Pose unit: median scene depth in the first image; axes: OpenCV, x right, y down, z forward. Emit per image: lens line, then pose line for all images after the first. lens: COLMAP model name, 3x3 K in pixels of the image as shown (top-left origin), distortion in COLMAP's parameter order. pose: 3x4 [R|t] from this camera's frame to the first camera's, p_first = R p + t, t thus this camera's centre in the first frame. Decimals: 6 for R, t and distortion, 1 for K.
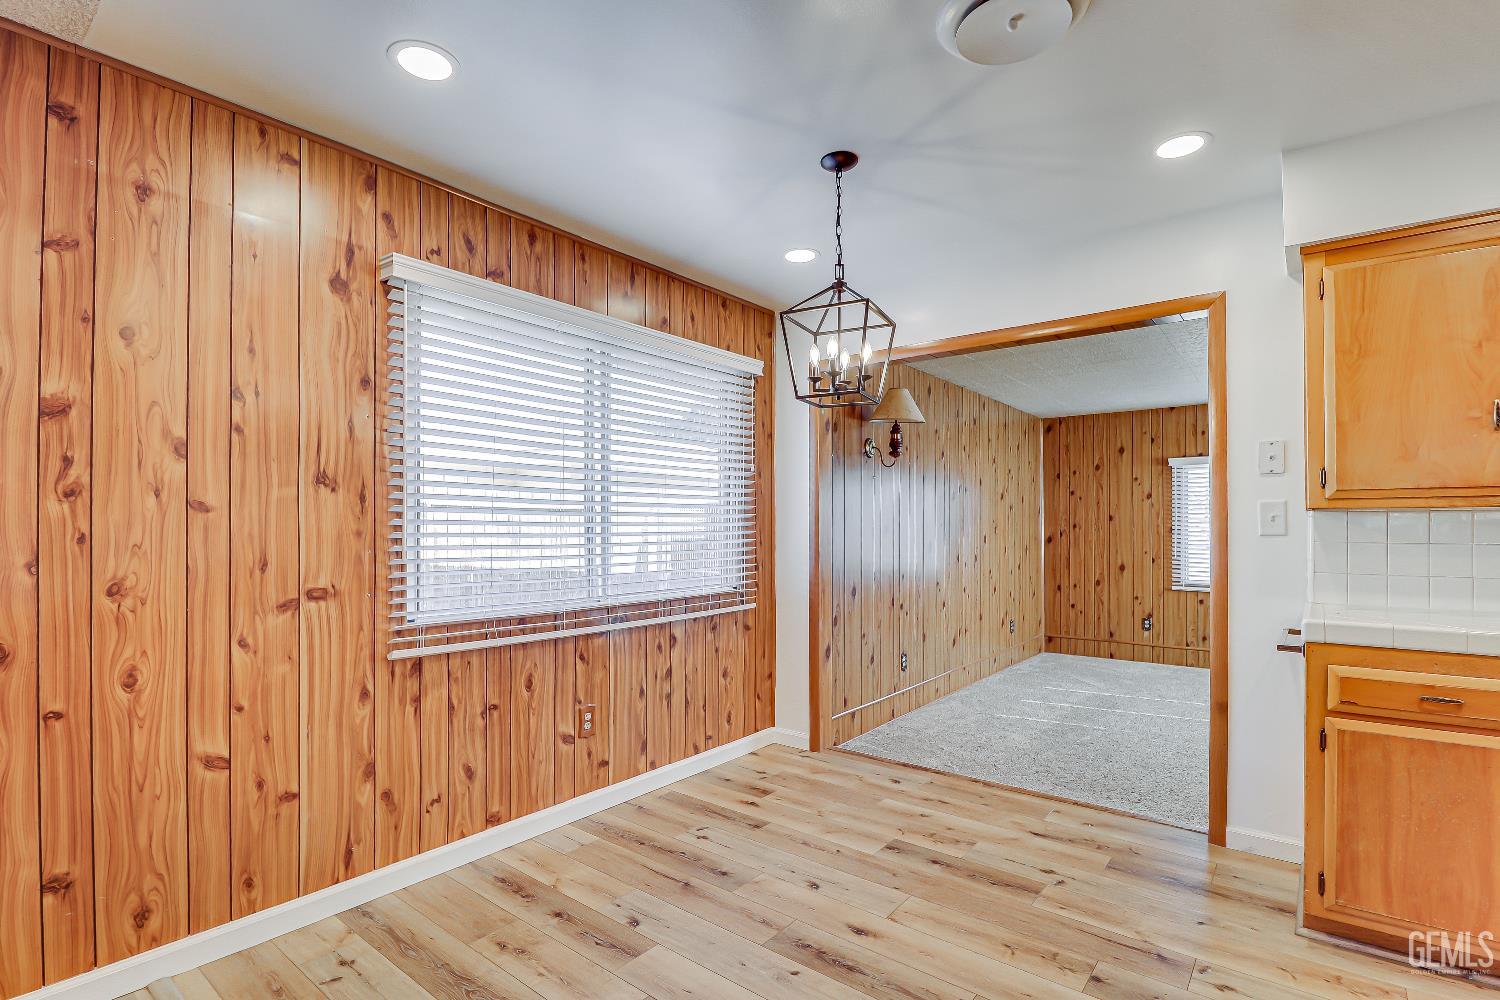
lens RADIAL K [[715.0, 0, 738.0], [0, 715.0, 520.2], [0, 0, 1]] dist [-0.011458, -0.009824]
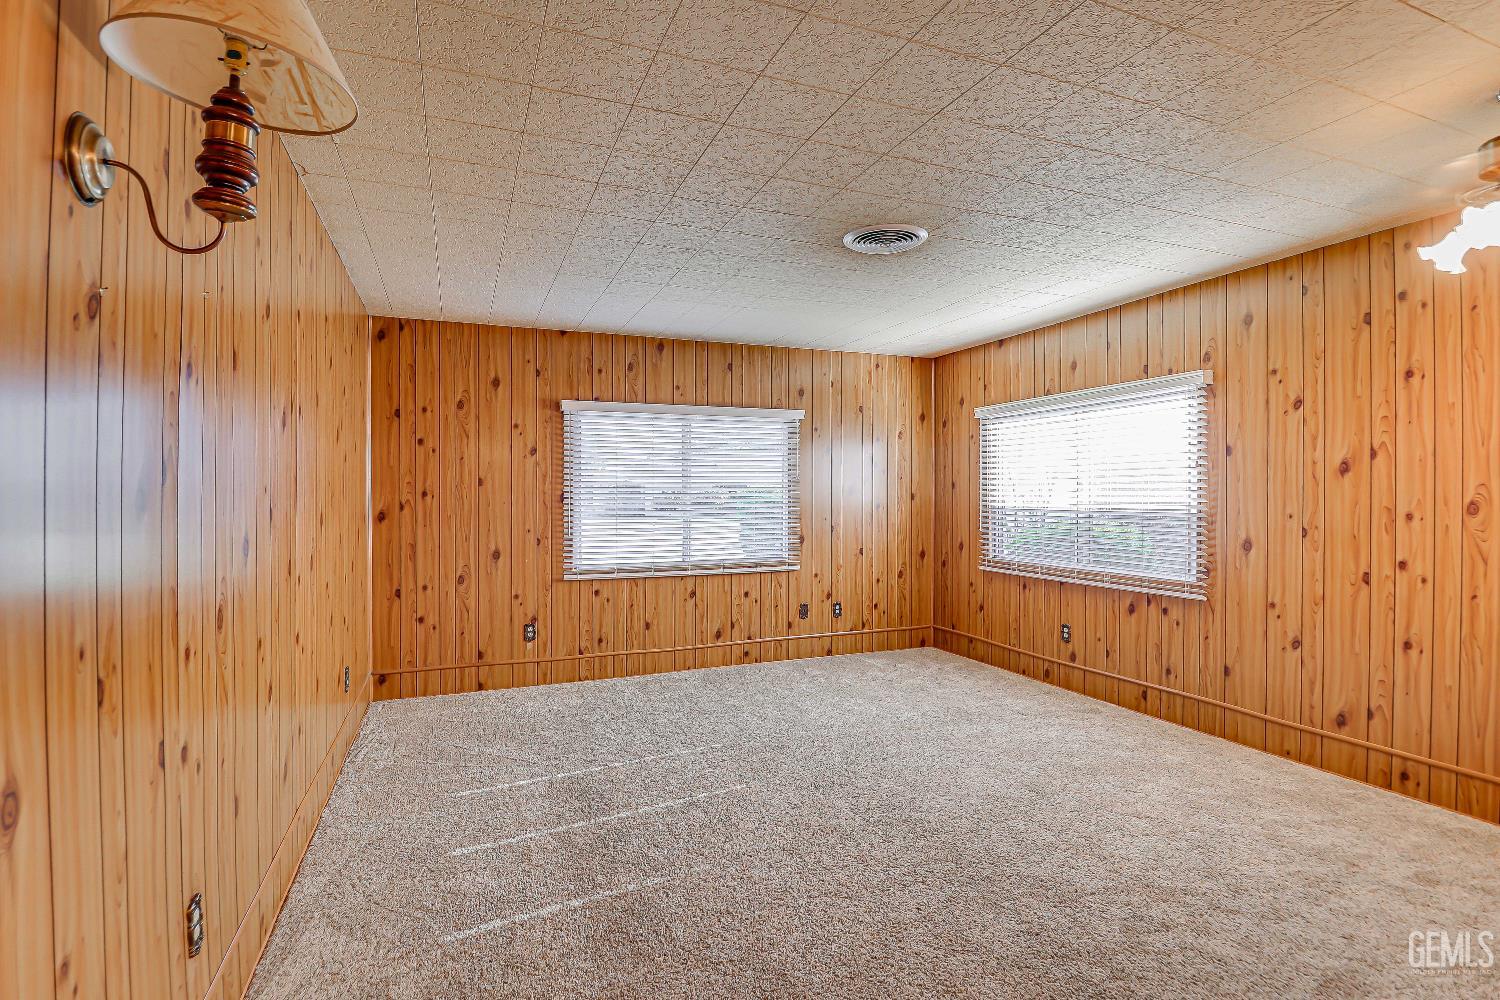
lens RADIAL K [[715.0, 0, 756.5], [0, 715.0, 492.6], [0, 0, 1]] dist [-0.011458, -0.009824]
pose [[0.477157, 0.001722, 0.878816, 0.168410], [-0.005396, 0.999985, 0.000971, 0.015811], [-0.878801, -0.005205, 0.477160, 1.334610]]
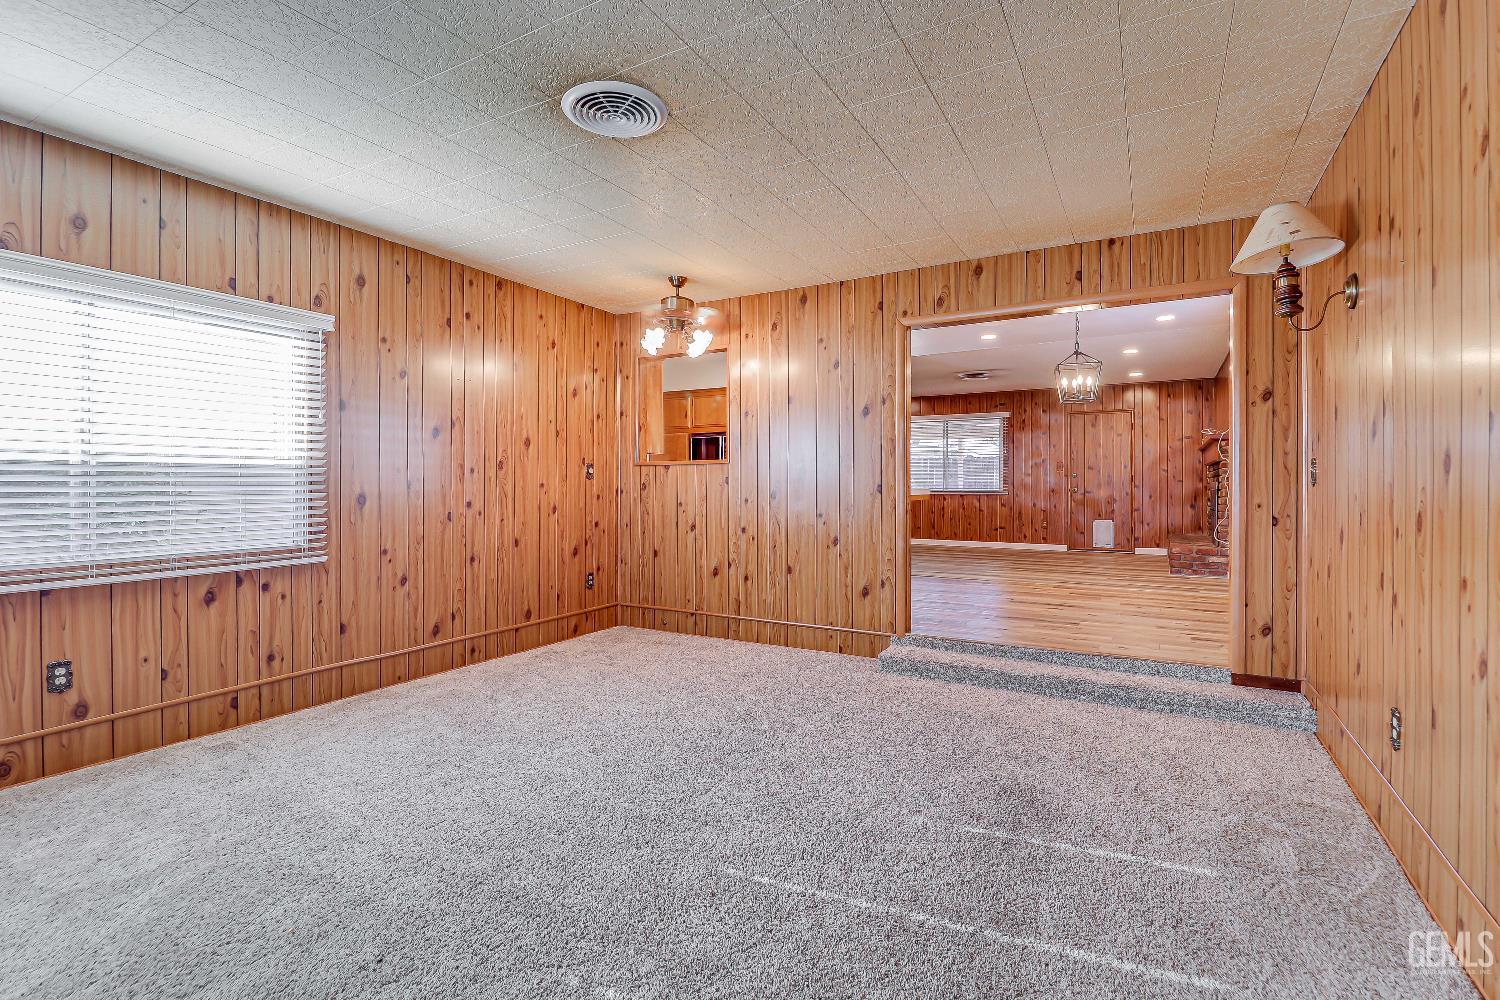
lens RADIAL K [[715.0, 0, 748.4], [0, 715.0, 486.8], [0, 0, 1]] dist [-0.011458, -0.009824]
pose [[-0.984773, -0.000794, -0.173842, 1.526400], [0.000011, 0.999989, -0.004632, 0.110499], [0.173844, -0.004563, -0.984763, 2.943288]]
